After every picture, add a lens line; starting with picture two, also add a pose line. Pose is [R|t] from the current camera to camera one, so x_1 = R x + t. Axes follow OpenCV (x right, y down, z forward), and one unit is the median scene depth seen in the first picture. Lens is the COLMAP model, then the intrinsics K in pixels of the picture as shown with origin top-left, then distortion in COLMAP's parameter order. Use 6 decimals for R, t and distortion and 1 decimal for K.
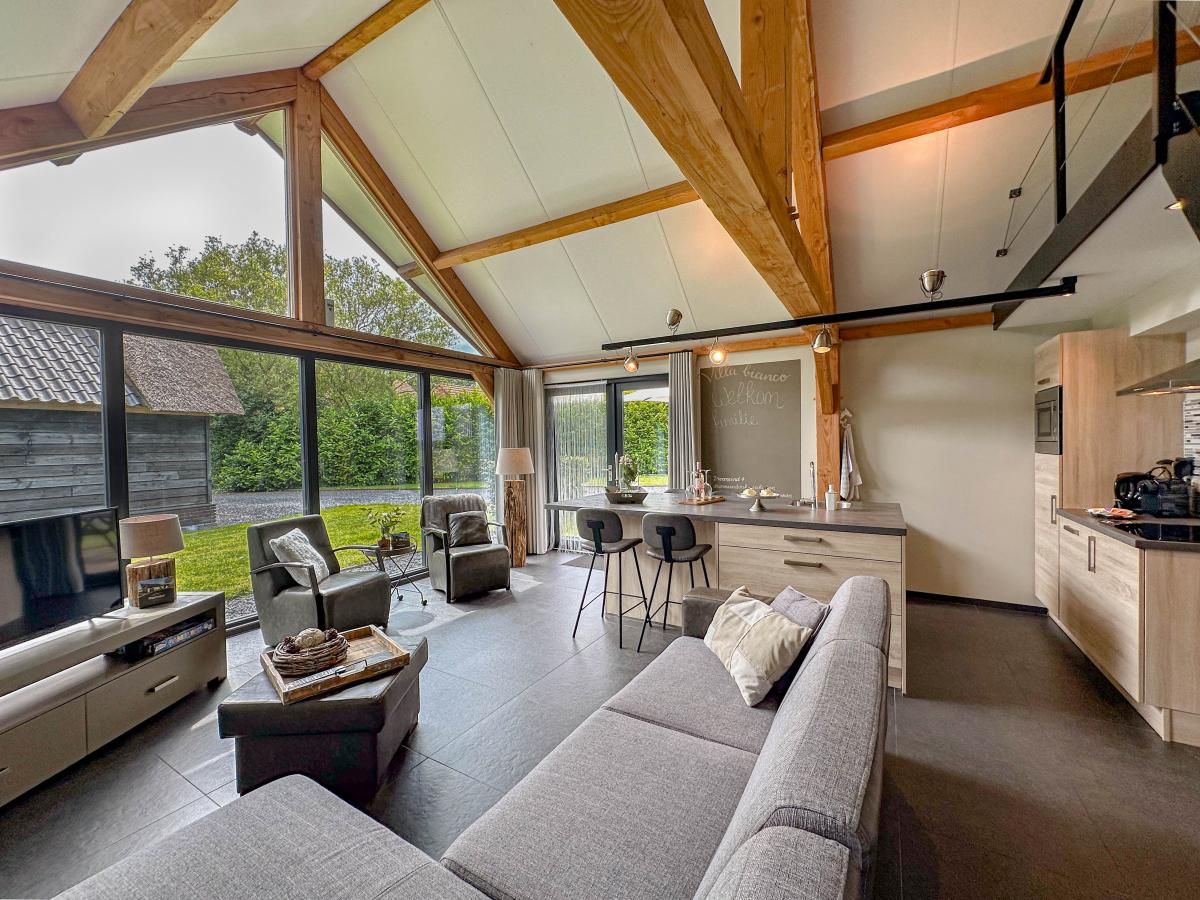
lens RADIAL K [[480.3, 0, 533.2], [0, 480.3, 447.5], [0, 0, 1]] dist [0.000010, -0.000665]
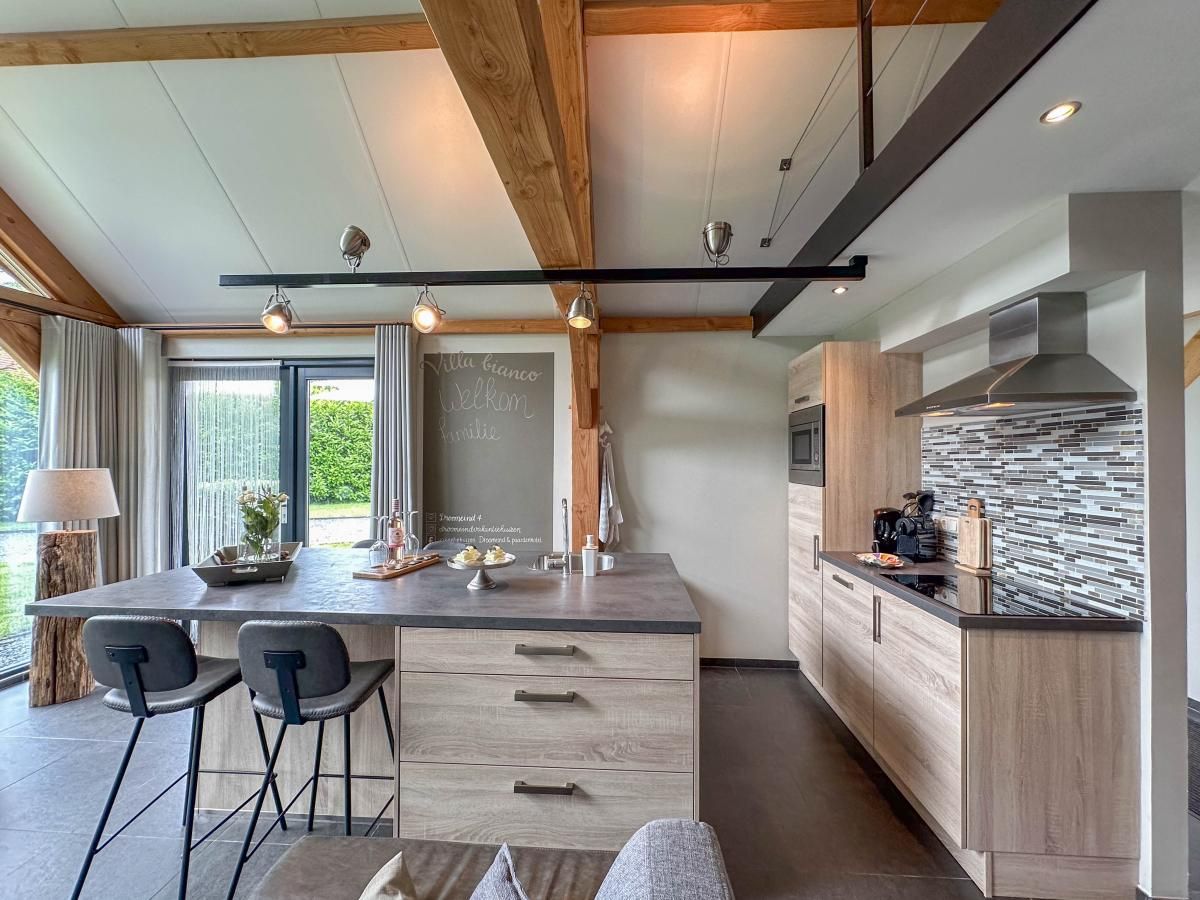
lens RADIAL K [[480.3, 0, 592.5], [0, 480.3, 447.1], [0, 0, 1]] dist [0.000010, -0.000665]
pose [[0.840615, 0.029309, 0.540840, 0.286169], [-0.010179, 0.999213, -0.038328, -0.016298], [-0.541538, 0.026714, 0.840252, 0.477872]]
